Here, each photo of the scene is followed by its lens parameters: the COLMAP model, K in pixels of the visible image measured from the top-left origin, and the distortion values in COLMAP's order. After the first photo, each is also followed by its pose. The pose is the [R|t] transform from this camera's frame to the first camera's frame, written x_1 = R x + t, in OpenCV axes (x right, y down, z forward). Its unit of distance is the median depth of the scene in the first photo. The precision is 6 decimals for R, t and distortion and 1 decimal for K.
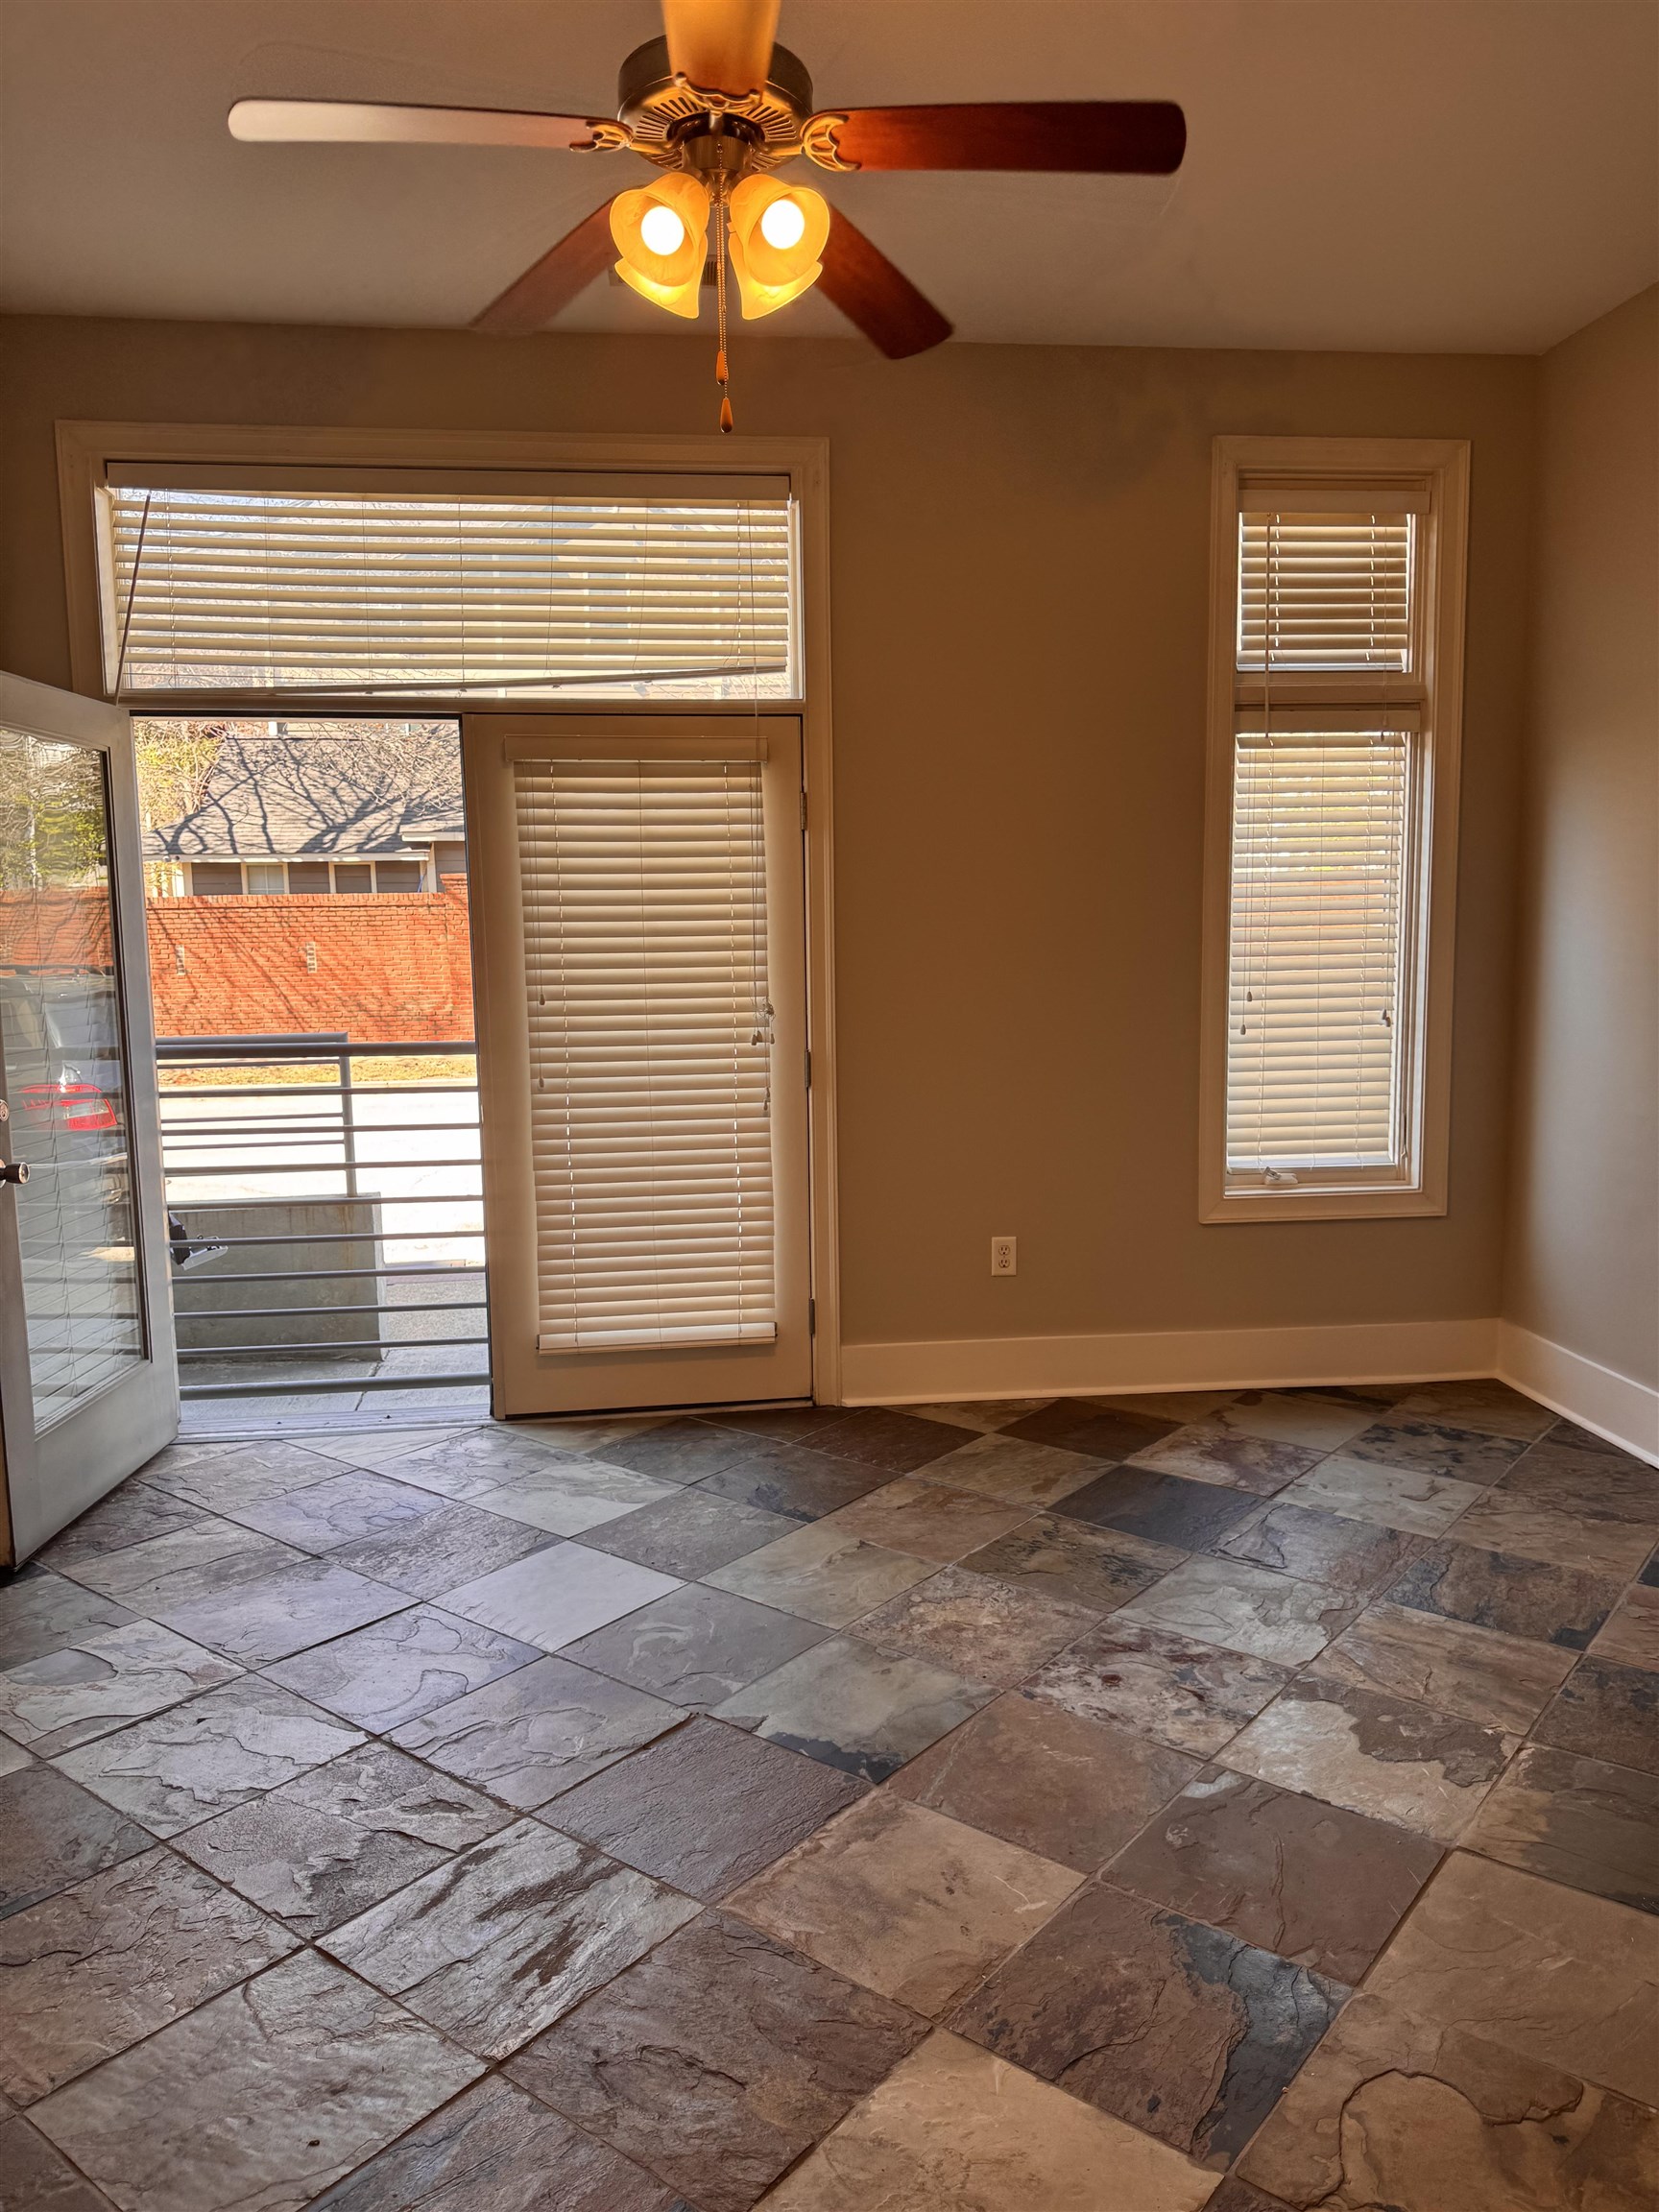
lens RADIAL K [[1552.5, 0, 835.6], [0, 1552.5, 1103.5], [0, 0, 1]] dist [0.002009, 0.008043]
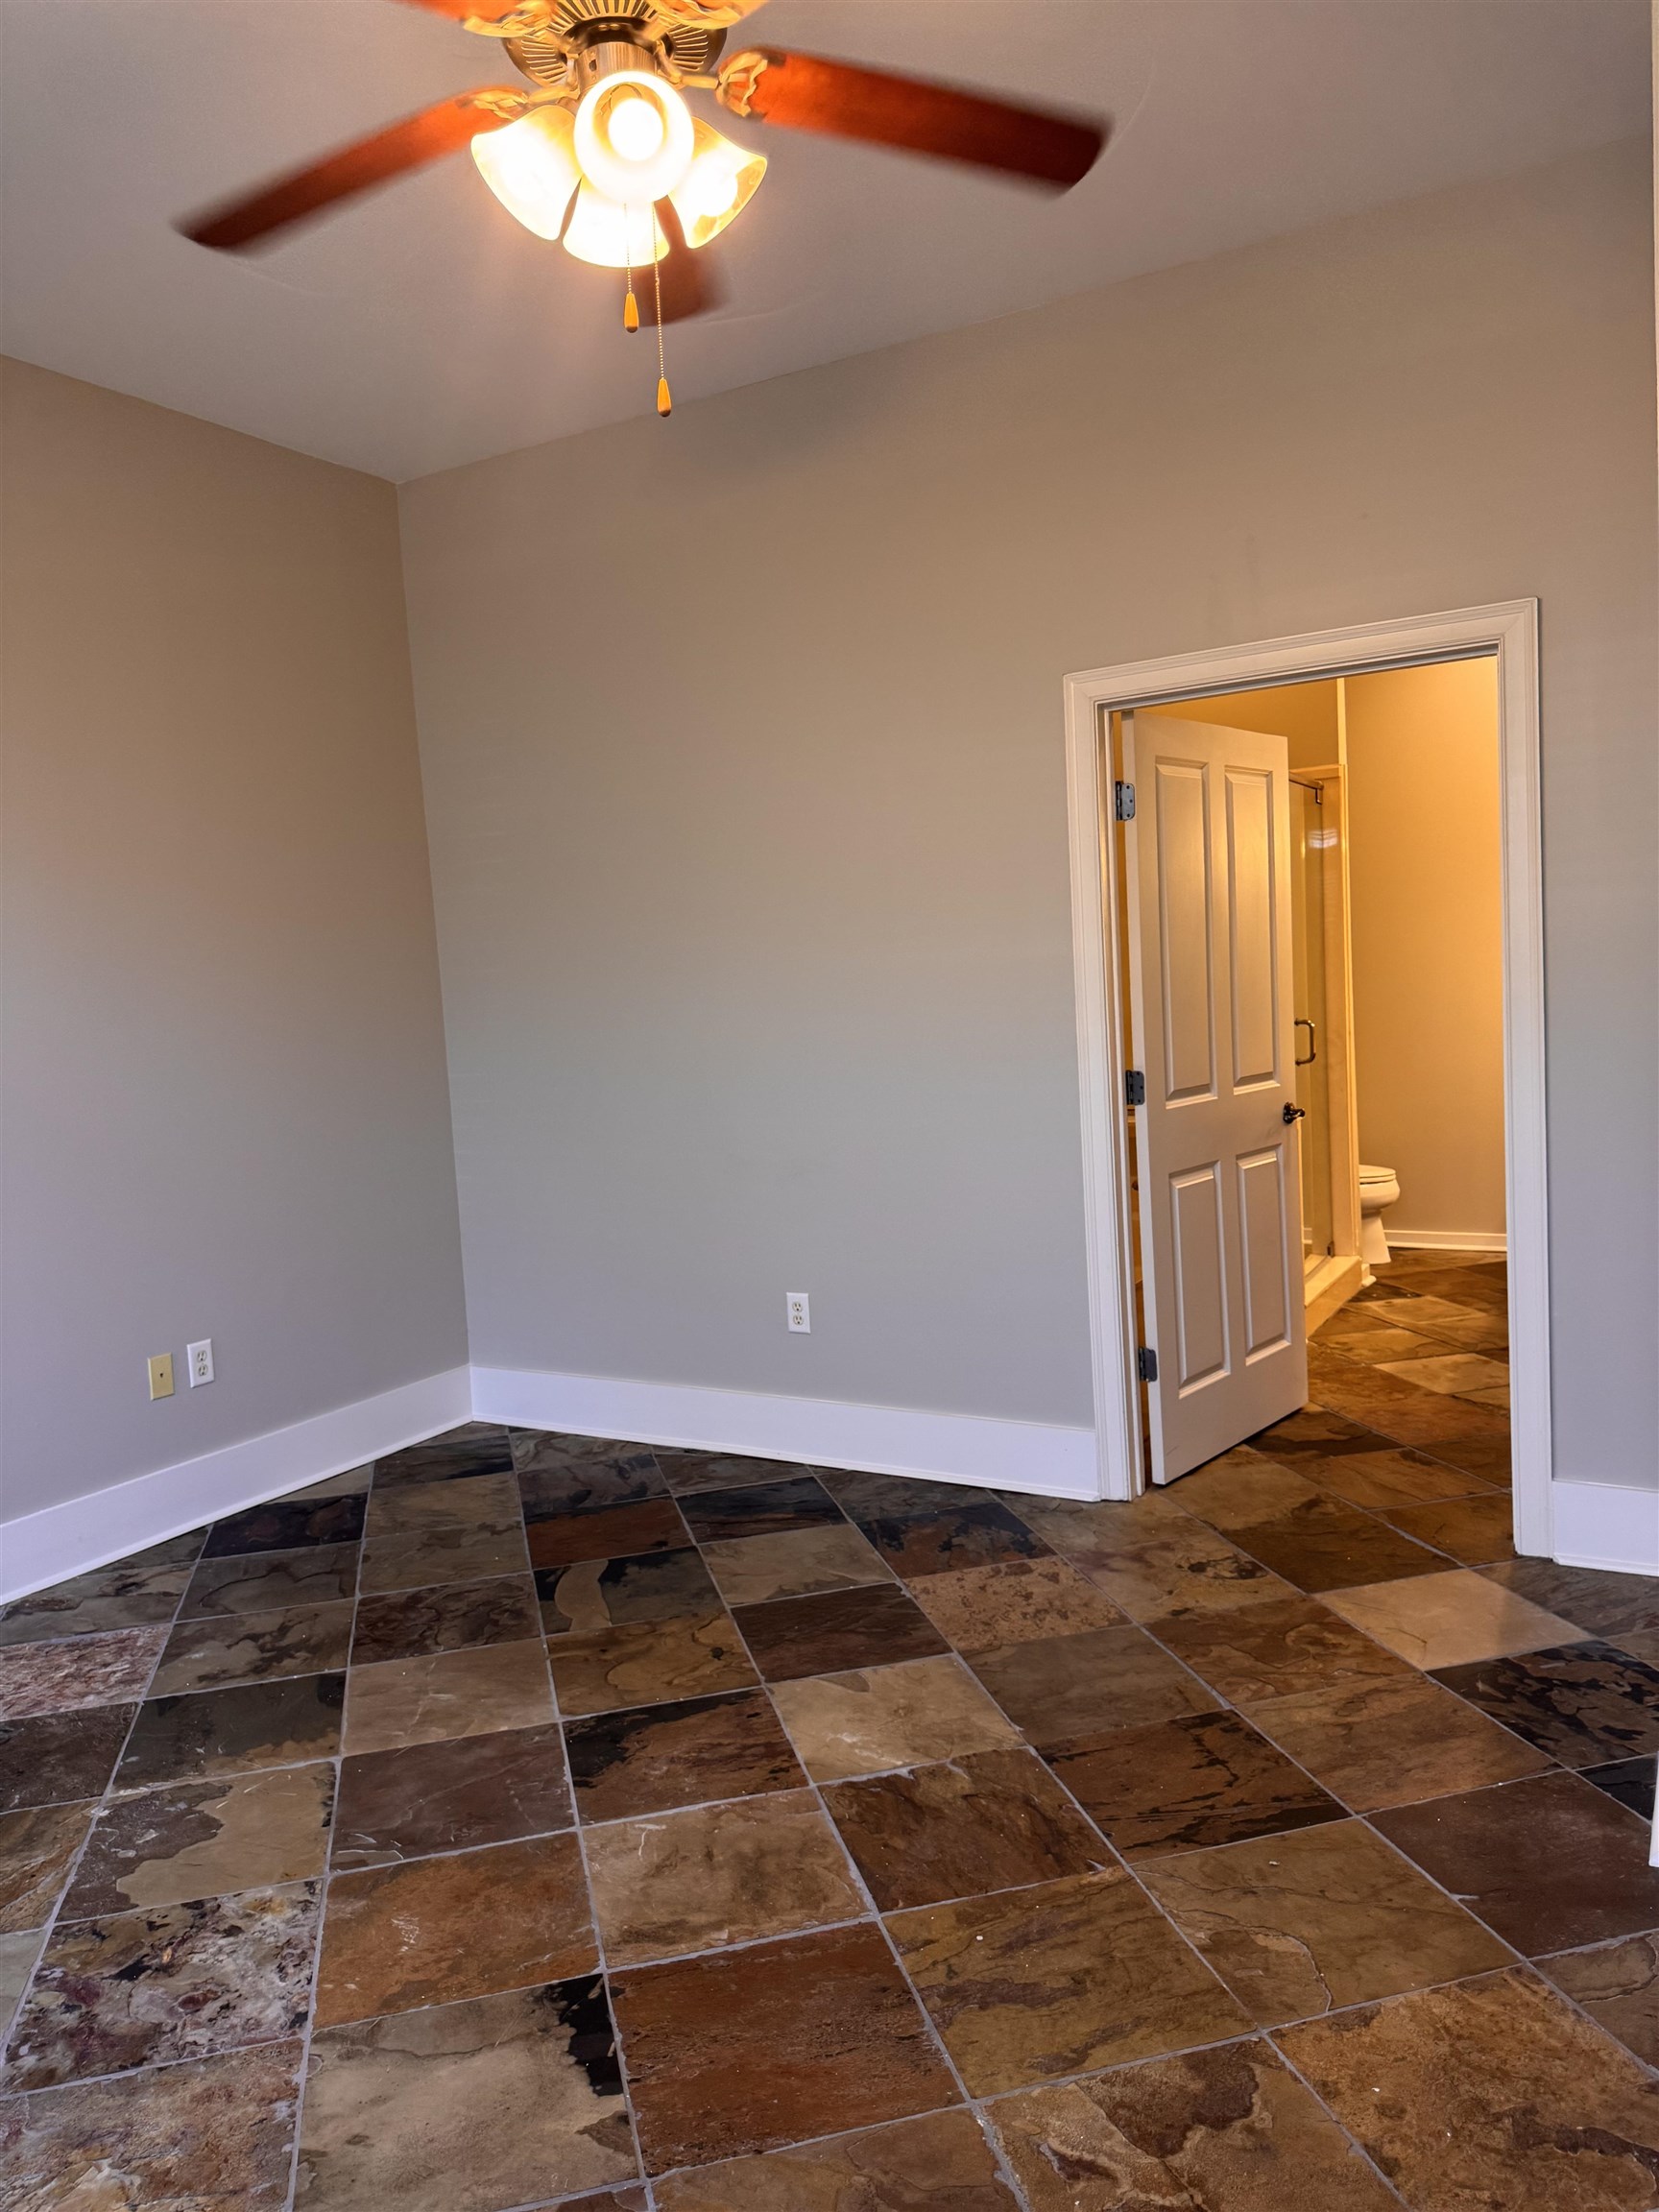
lens RADIAL K [[1552.5, 0, 835.6], [0, 1552.5, 1103.5], [0, 0, 1]] dist [0.002009, 0.008043]
pose [[-0.803856, 0.006201, 0.594792, -0.612034], [0.126342, 0.978909, 0.160544, -0.158384], [-0.581252, 0.204201, -0.787686, 1.557606]]
